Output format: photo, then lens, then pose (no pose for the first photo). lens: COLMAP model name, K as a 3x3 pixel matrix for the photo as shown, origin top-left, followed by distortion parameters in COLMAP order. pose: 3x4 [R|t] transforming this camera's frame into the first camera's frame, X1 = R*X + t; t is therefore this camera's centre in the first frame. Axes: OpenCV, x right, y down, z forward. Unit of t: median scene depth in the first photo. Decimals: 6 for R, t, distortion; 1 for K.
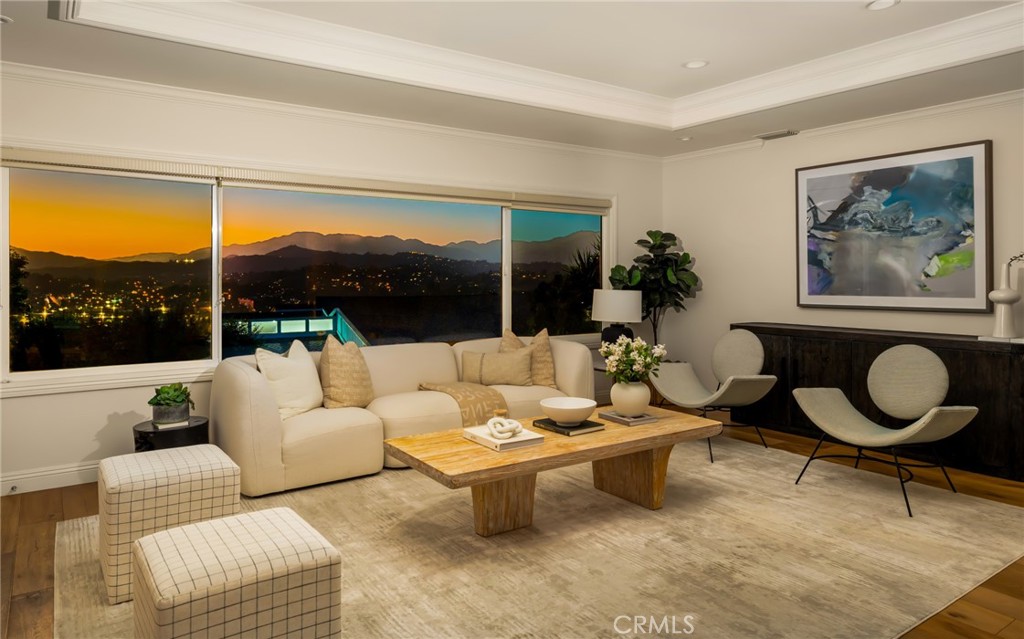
lens RADIAL K [[672.8, 0, 511.2], [0, 672.8, 312.1], [0, 0, 1]] dist [0.002407, 0.001994]
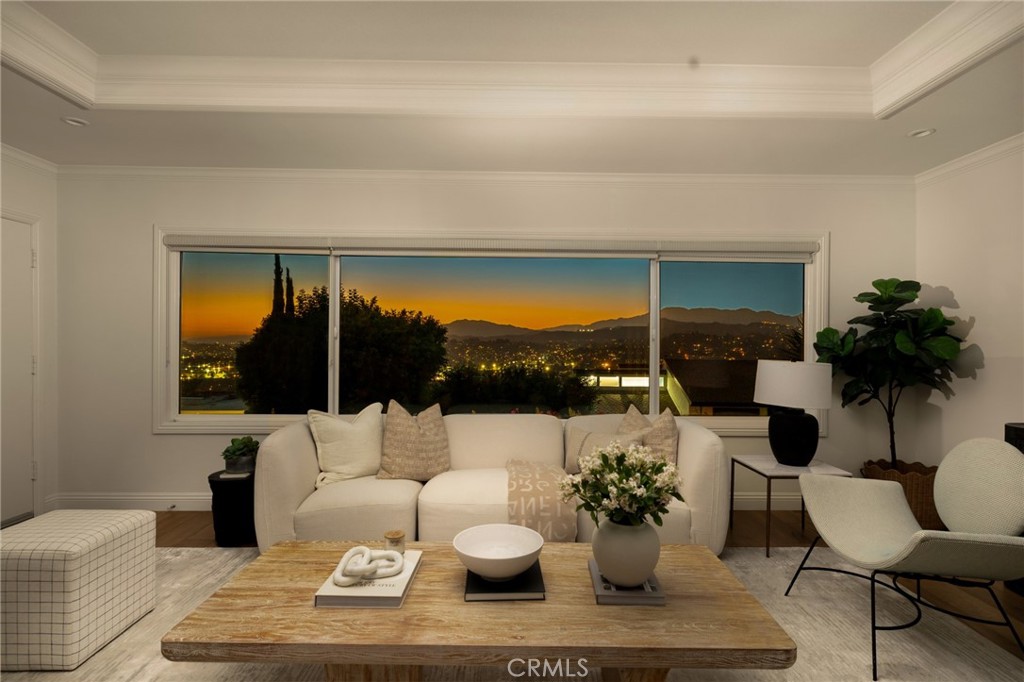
lens RADIAL K [[529.4, 0, 512.0], [0, 529.4, 348.1], [0, 0, 1]] dist [0.013919, 0.000130]
pose [[0.825394, 0.016244, -0.564324, 0.203506], [-0.039975, 0.998759, -0.029719, -0.016674], [0.563140, 0.047088, 0.825019, 0.321387]]
